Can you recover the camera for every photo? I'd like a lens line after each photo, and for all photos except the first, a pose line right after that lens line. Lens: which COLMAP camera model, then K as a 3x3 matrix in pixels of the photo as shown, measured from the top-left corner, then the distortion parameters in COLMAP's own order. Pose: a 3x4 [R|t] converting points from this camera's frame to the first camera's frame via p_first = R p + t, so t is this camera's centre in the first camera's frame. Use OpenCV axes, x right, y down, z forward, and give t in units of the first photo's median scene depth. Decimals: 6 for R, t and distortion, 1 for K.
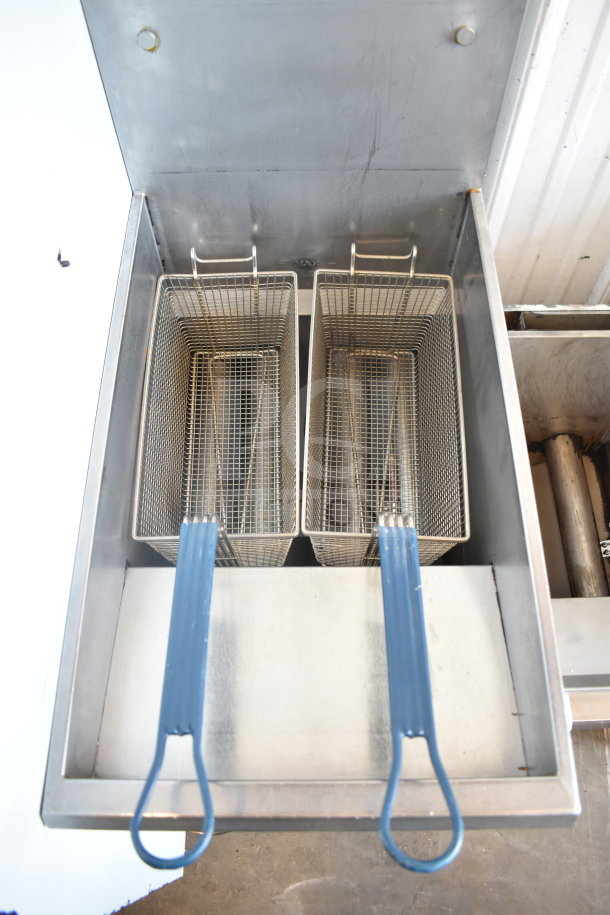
lens RADIAL K [[720.4, 0, 304.2], [0, 720.4, 461.2], [0, 0, 1]] dist [-0.097108, 0.020881]
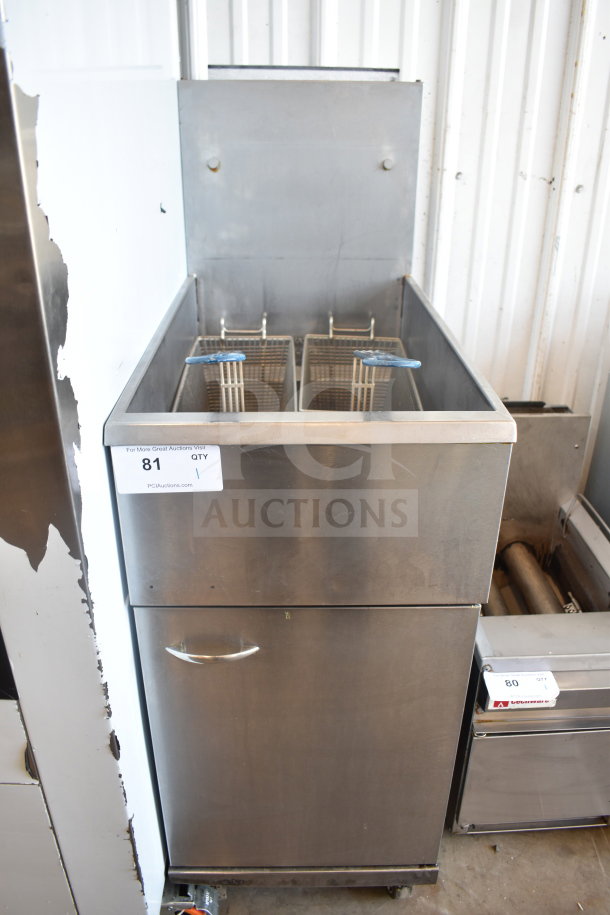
lens RADIAL K [[720.4, 0, 301.7], [0, 720.4, 458.7], [0, 0, 1]] dist [-0.097108, 0.020881]
pose [[0.999737, 0.006197, 0.022090, -0.026005], [0.007926, 0.810263, -0.586013, 0.891393], [-0.021530, 0.586034, 0.810000, -0.038879]]
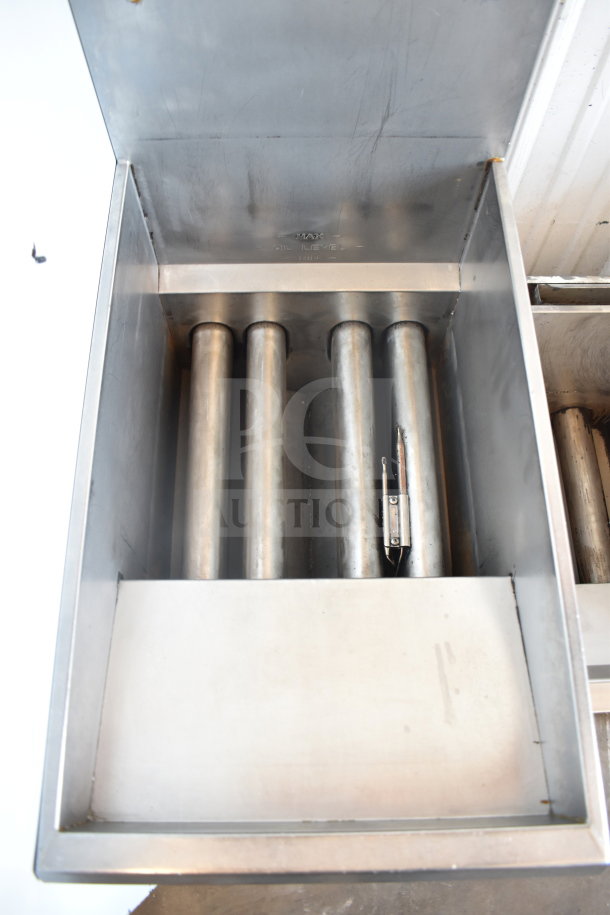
lens RADIAL K [[720.4, 0, 305.4], [0, 720.4, 459.2], [0, 0, 1]] dist [-0.097108, 0.020881]
pose [[0.999853, -0.003144, 0.016875, -0.020419], [0.001788, 0.996812, 0.079768, -0.076268], [-0.017072, -0.079726, 0.996671, 0.079981]]
